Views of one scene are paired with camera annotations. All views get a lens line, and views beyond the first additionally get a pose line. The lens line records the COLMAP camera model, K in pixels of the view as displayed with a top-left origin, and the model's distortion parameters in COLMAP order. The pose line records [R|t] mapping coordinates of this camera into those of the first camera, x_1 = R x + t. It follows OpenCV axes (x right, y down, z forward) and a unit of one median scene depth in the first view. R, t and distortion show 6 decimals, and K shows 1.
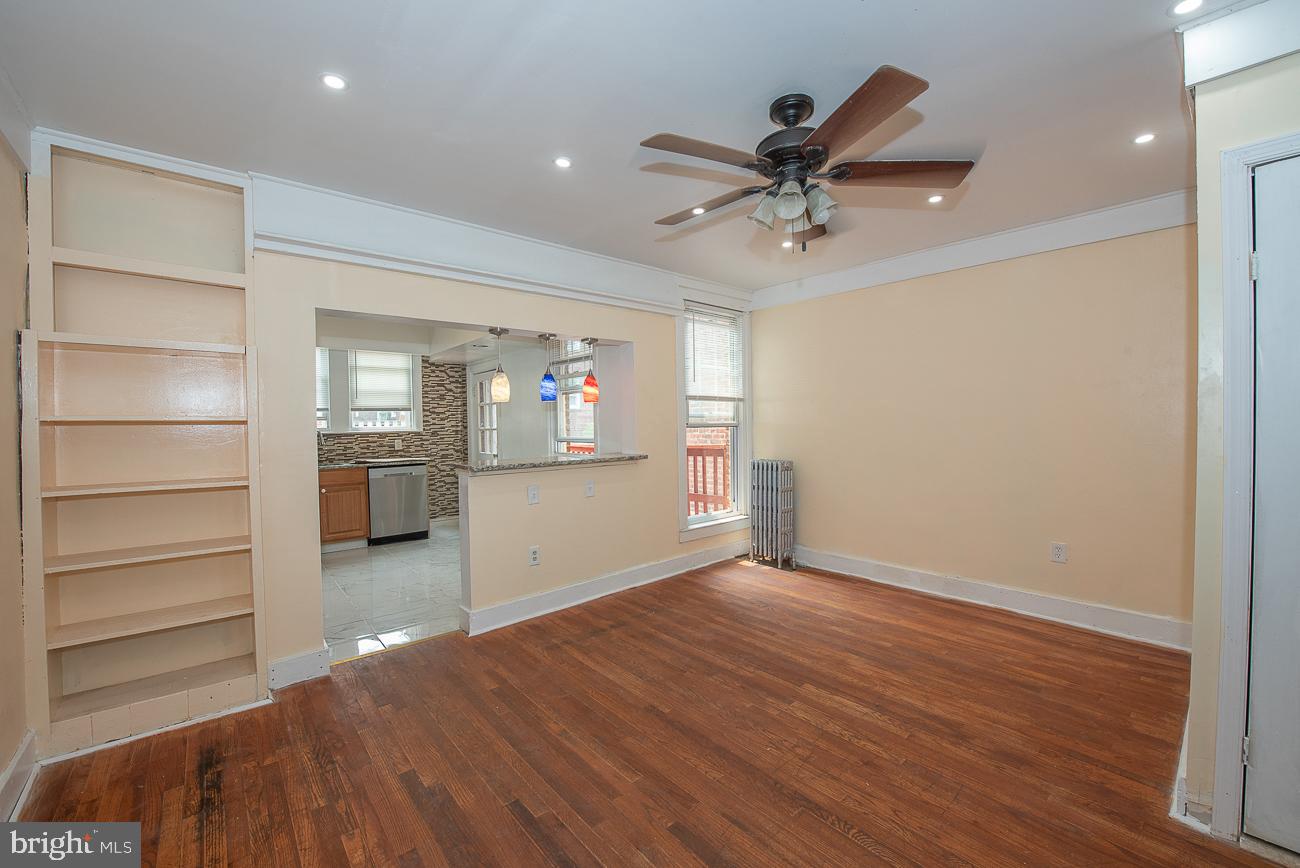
lens RADIAL K [[516.5, 0, 650.0], [0, 516.5, 434.0], [0, 0, 1]] dist [-0.013773, -0.003252]
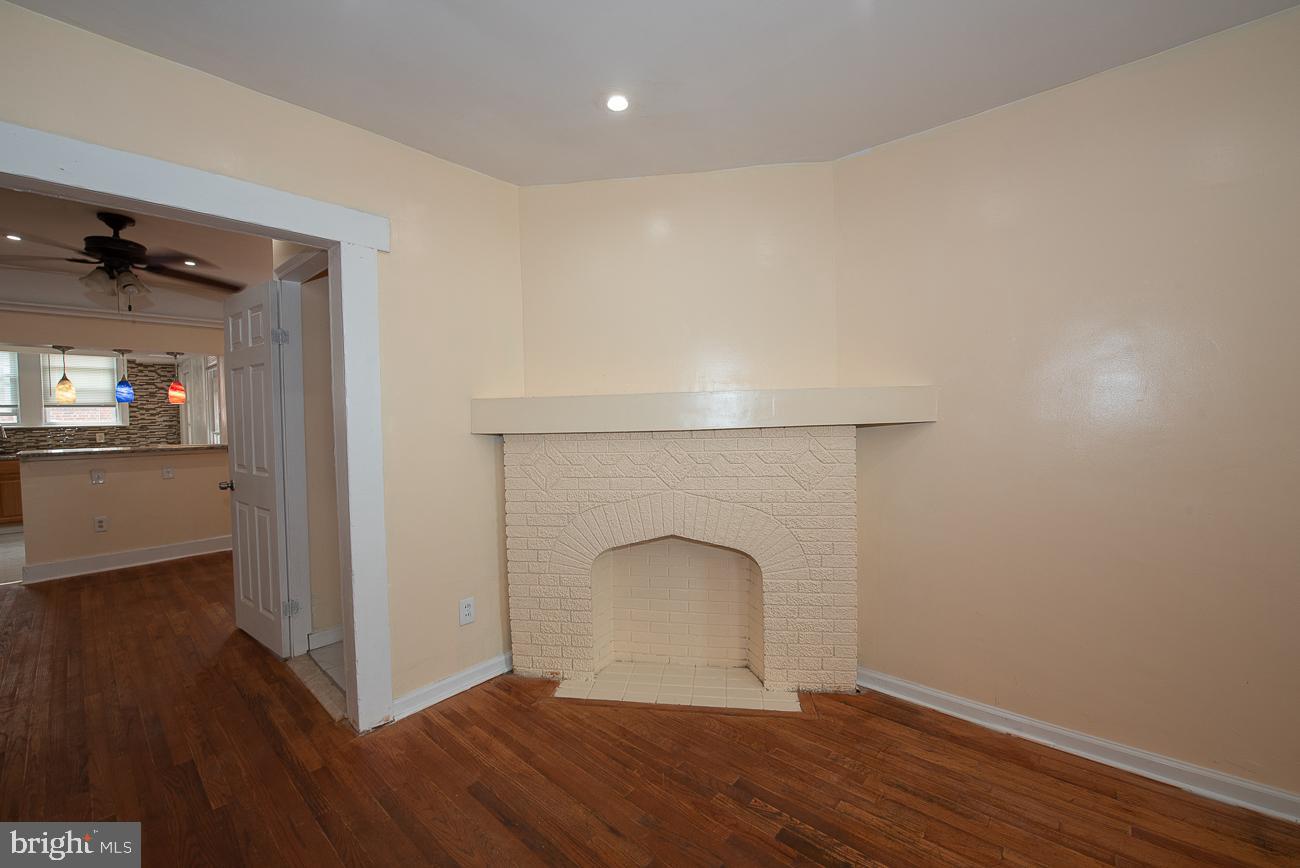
lens RADIAL K [[516.5, 0, 650.0], [0, 516.5, 434.0], [0, 0, 1]] dist [-0.013773, -0.003252]
pose [[0.990581, -0.001217, 0.136921, 0.729322], [-0.000534, 0.999919, 0.012746, -0.002823], [-0.136926, -0.012699, 0.990500, -0.322772]]
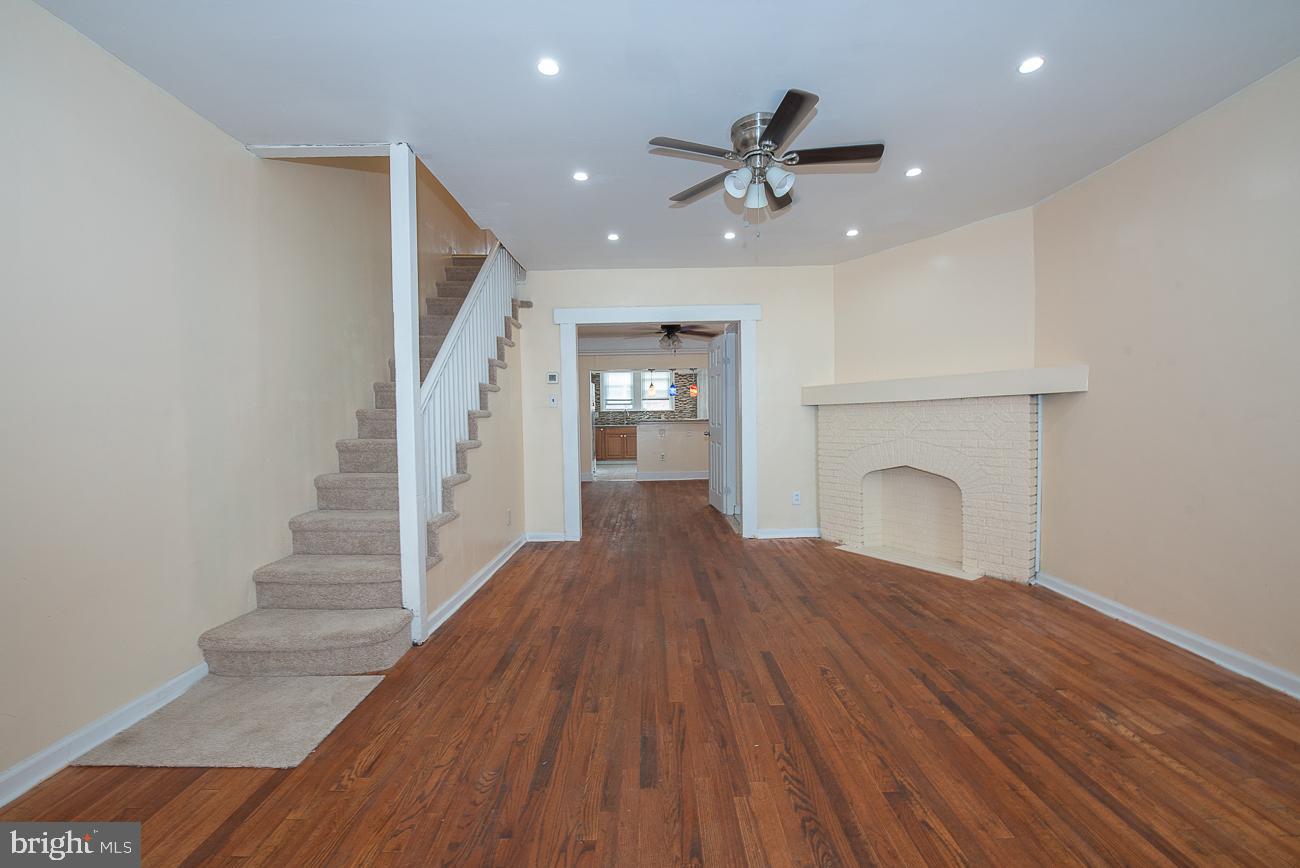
lens RADIAL K [[514.5, 0, 650.0], [0, 514.5, 434.0], [0, 0, 1]] dist [-0.019457, -0.000387]
pose [[0.757261, 0.029665, -0.652439, 1.061397], [-0.011601, 0.999421, 0.031976, 0.031551], [0.653010, -0.016645, 0.757167, -0.738864]]
